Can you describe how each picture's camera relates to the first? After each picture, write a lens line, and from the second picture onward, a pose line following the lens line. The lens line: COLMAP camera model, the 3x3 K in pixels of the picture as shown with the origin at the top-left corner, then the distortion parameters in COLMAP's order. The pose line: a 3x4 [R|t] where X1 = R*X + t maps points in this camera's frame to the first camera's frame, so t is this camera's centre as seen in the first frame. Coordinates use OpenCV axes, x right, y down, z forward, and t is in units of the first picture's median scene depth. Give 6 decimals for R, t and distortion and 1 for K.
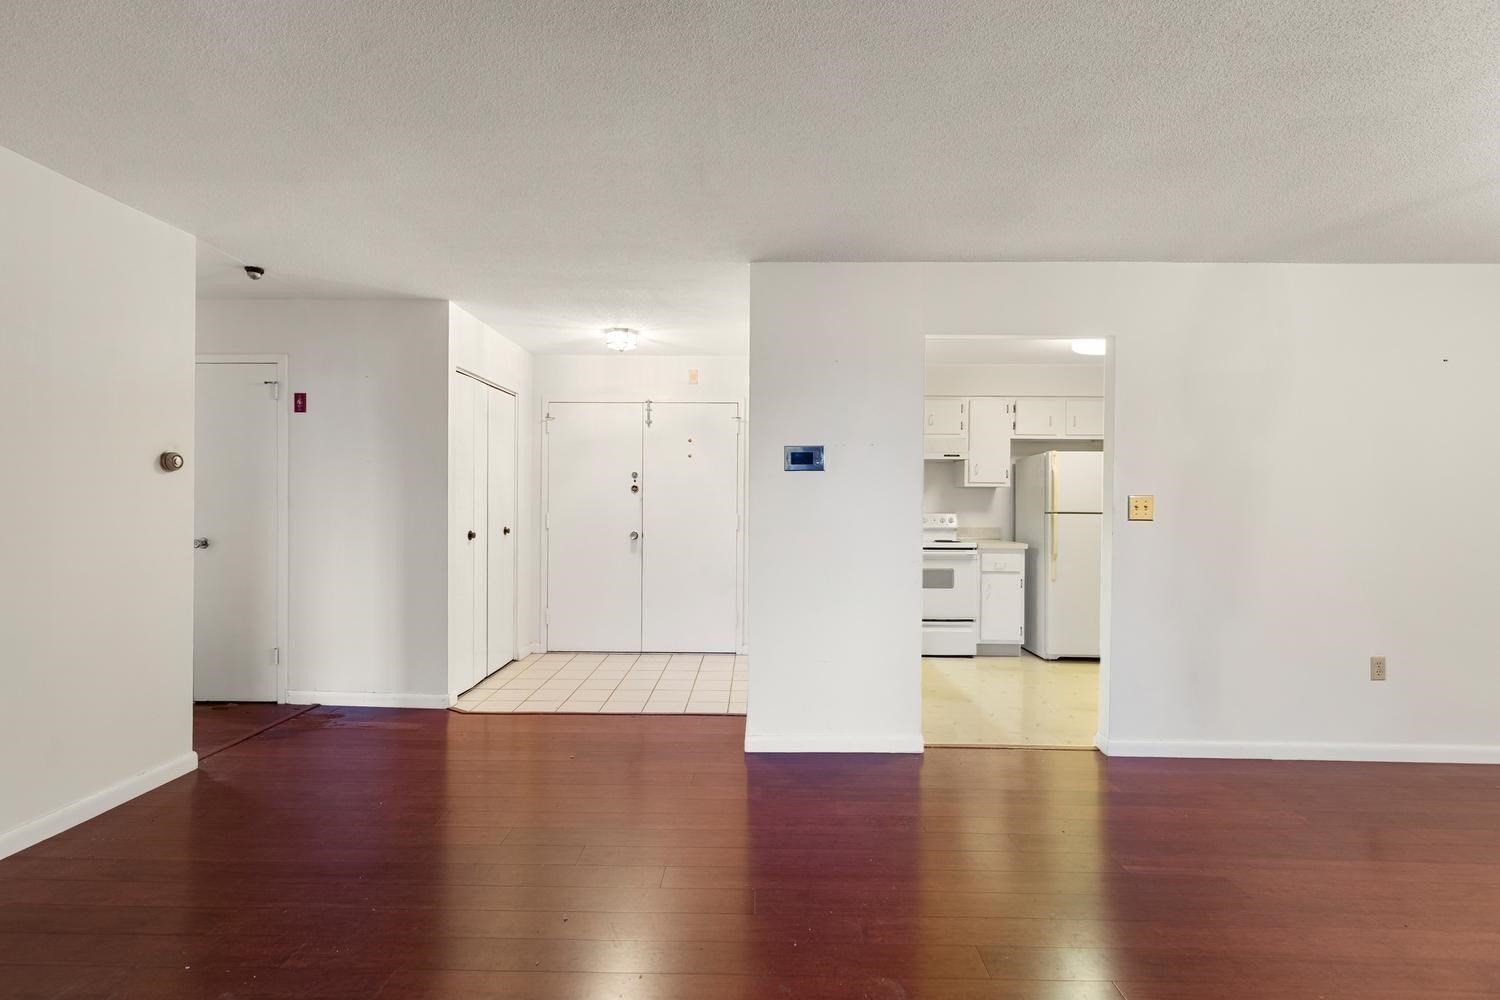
lens RADIAL K [[674.9, 0, 754.9], [0, 674.9, 492.9], [0, 0, 1]] dist [-0.001134, -0.000372]
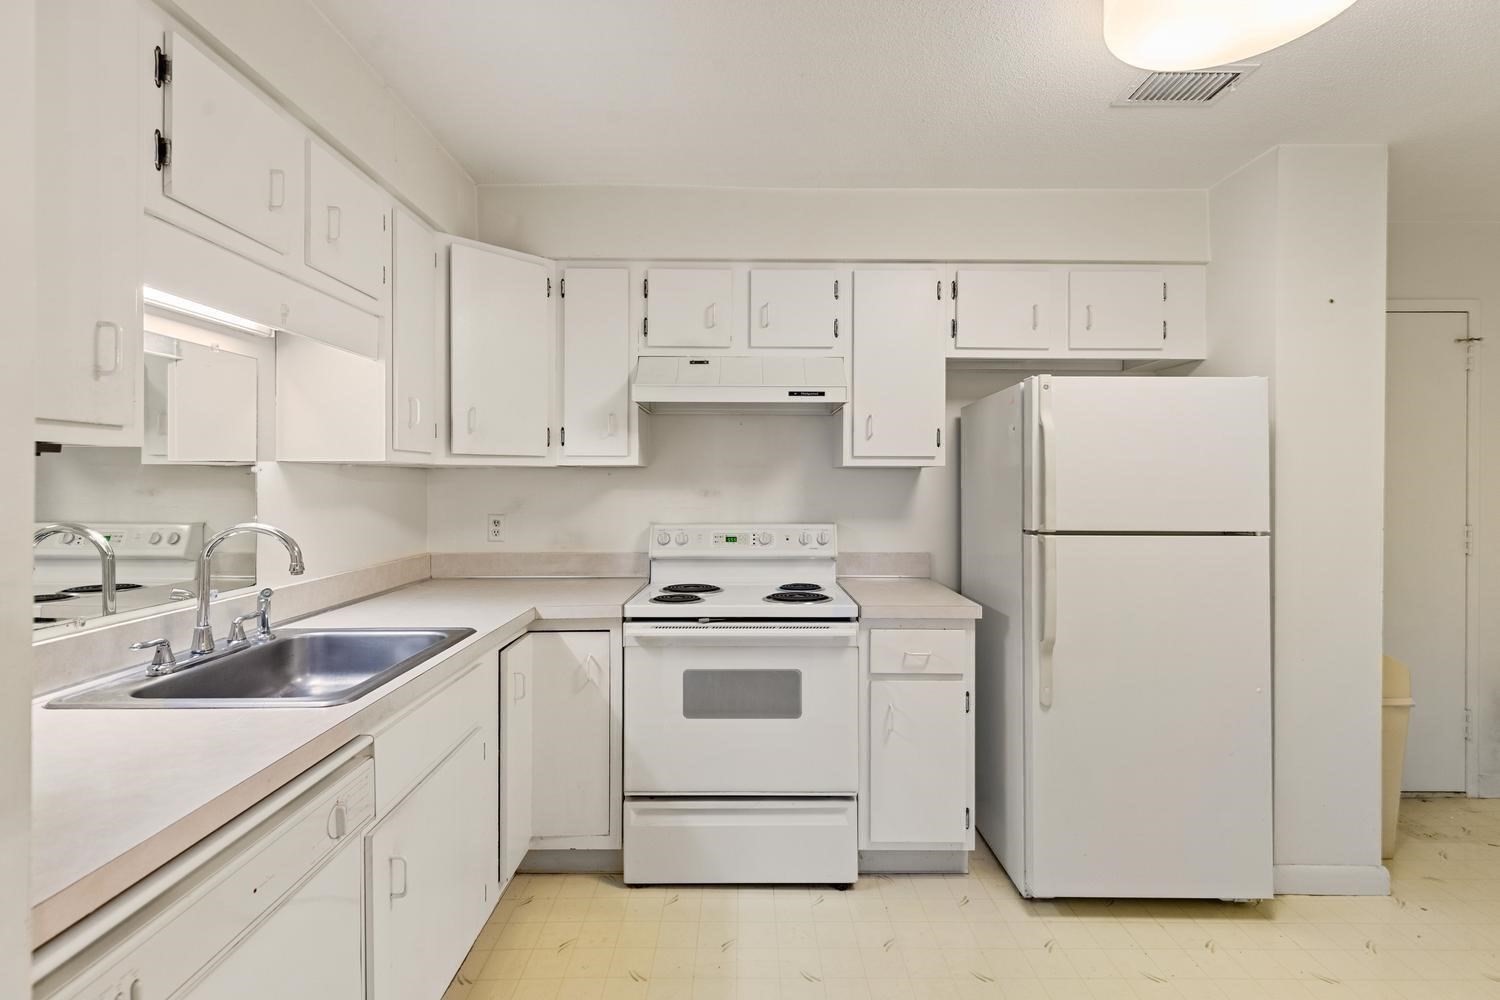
lens RADIAL K [[700.5, 0, 744.8], [0, 700.5, 472.8], [0, 0, 1]] dist [-0.000081, 0.000026]
pose [[0.999775, -0.005833, 0.020396, 0.243355], [0.005829, 0.999983, 0.000262, -0.005930], [-0.020397, -0.000143, 0.999792, 0.557275]]
